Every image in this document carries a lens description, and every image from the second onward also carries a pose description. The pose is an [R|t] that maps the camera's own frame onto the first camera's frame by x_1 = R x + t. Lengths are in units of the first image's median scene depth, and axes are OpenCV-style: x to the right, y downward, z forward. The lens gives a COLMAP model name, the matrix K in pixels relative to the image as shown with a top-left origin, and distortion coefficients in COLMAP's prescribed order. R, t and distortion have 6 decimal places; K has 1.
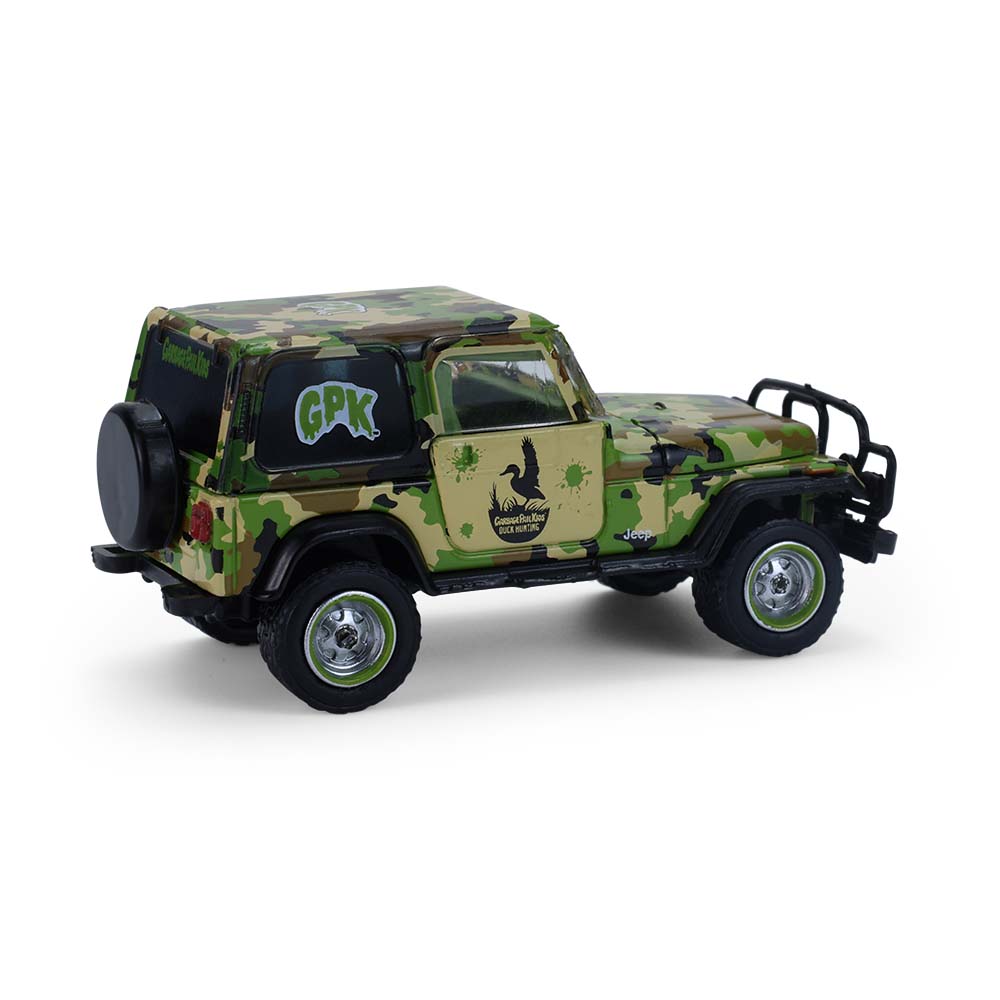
lens RADIAL K [[3284.2, 0, 500.0], [0, 3284.2, 500.0], [0, 0, 1]] dist [0.029010, 0.235758]
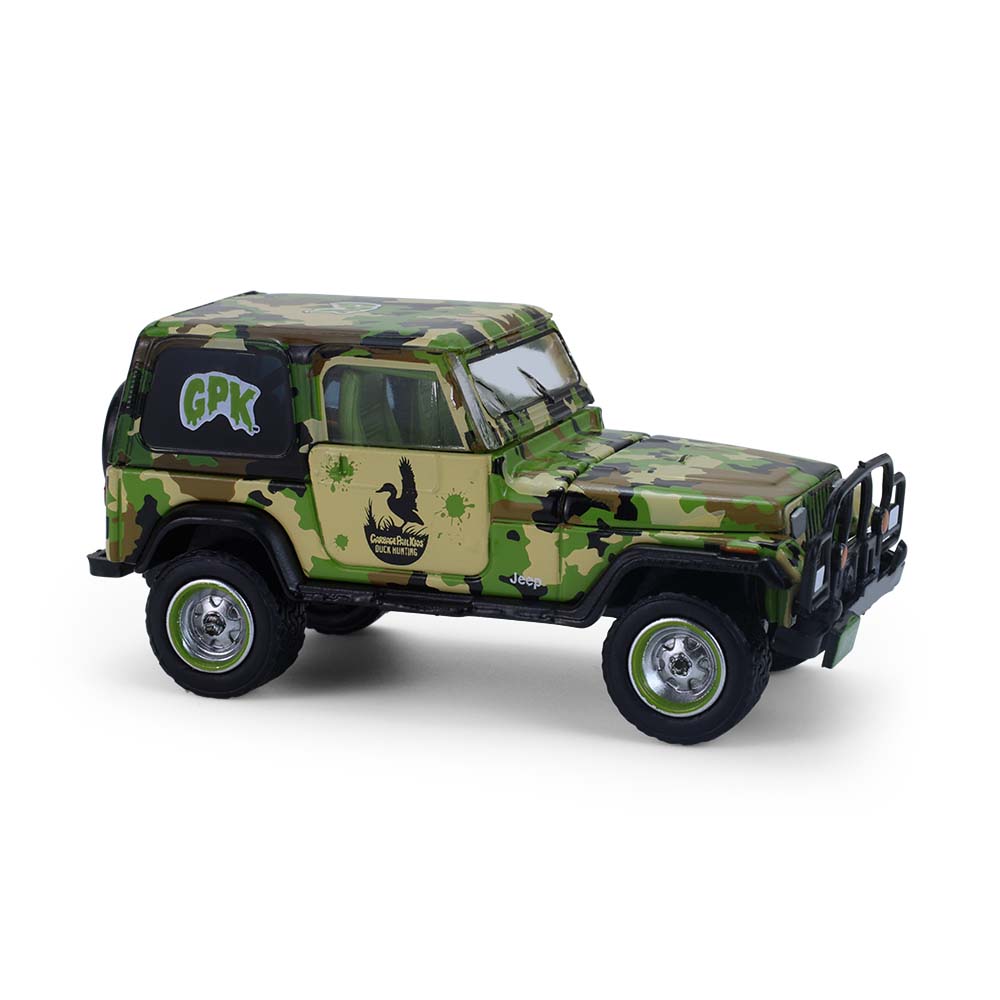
lens RADIAL K [[3284.2, 0, 500.0], [0, 3284.2, 500.0], [0, 0, 1]] dist [0.029010, 0.235758]
pose [[0.699530, 0.144326, -0.699877, 0.721799], [-0.155386, 0.986679, 0.048161, -0.058935], [0.697505, 0.075061, 0.712638, 0.332164]]
